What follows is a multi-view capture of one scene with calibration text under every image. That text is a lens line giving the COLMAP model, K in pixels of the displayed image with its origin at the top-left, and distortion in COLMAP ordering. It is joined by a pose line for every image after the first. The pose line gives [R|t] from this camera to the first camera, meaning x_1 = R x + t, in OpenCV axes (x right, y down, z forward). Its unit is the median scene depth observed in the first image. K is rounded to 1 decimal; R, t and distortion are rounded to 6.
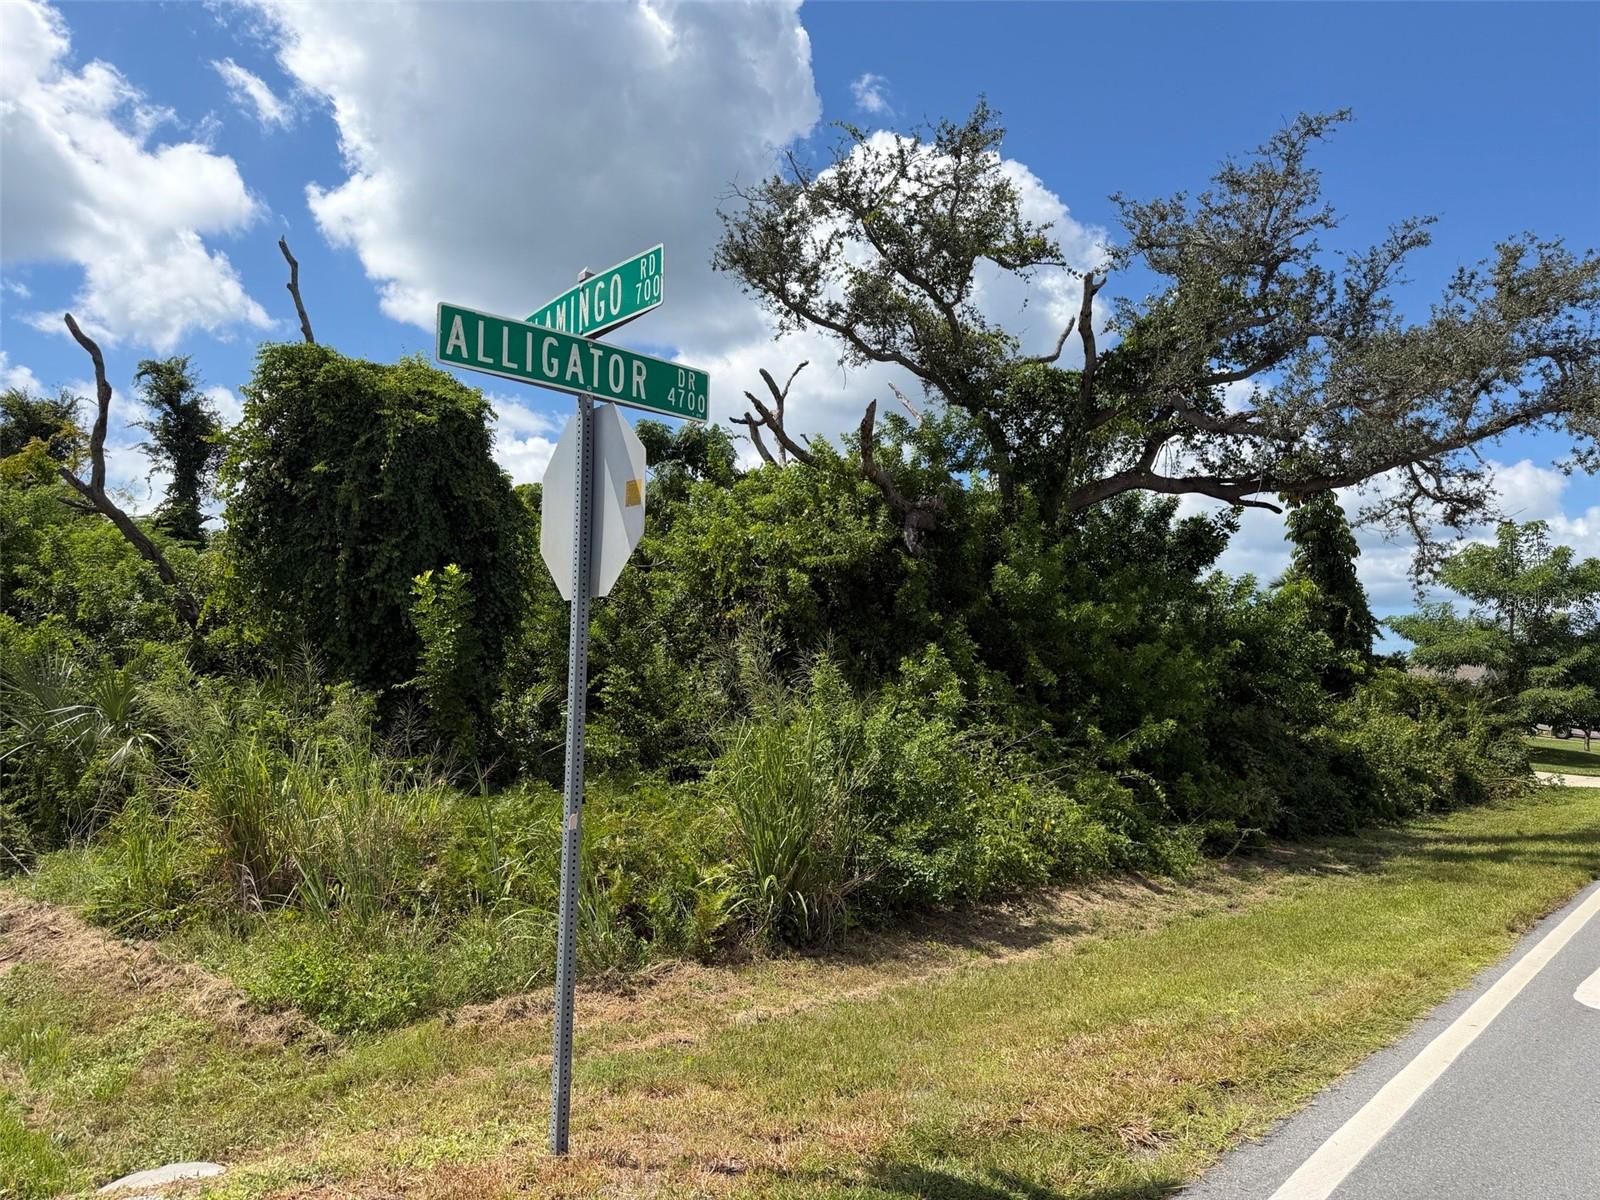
lens RADIAL K [[1069.1, 0, 780.1], [0, 1069.1, 599.9], [0, 0, 1]] dist [0.033430, -0.056313]
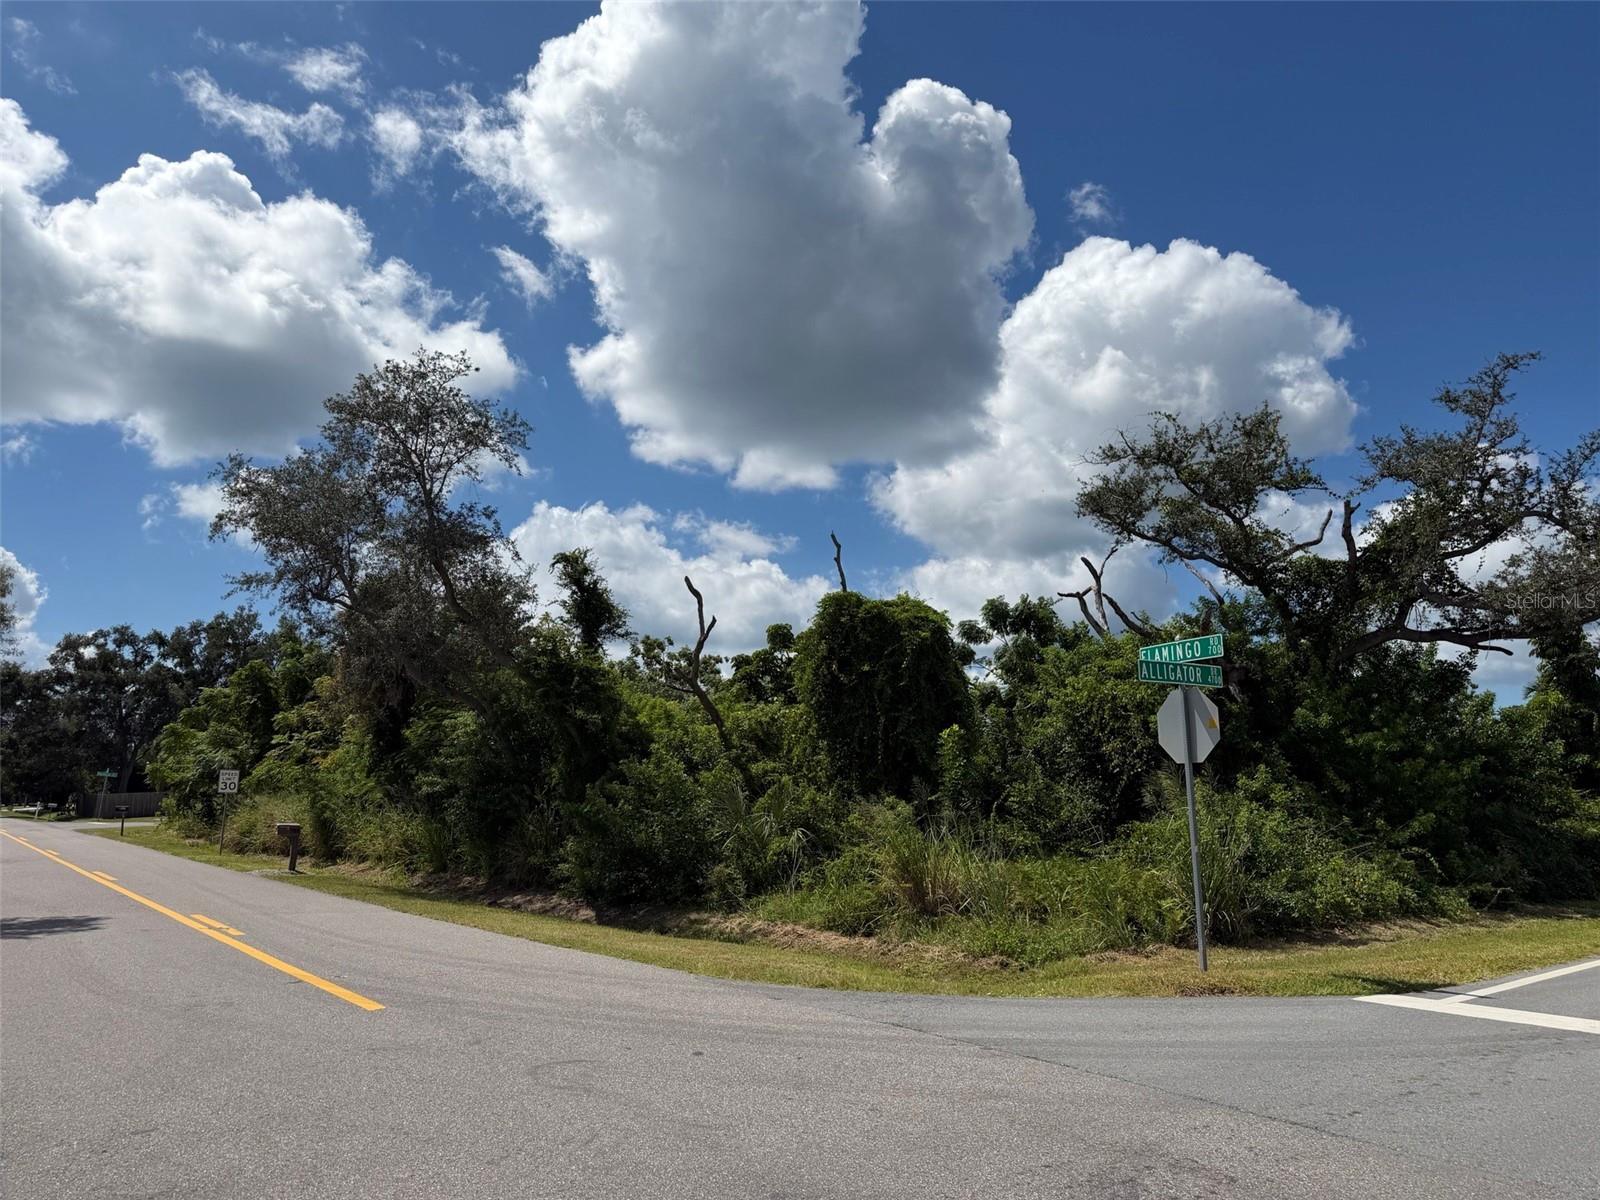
lens RADIAL K [[1069.1, 0, 792.3], [0, 1069.1, 600.1], [0, 0, 1]] dist [0.033430, -0.056313]
pose [[0.982852, -0.051765, -0.176981, -0.192478], [0.033982, 0.994196, -0.102073, -0.049375], [0.181237, 0.094308, 0.978907, -0.527202]]
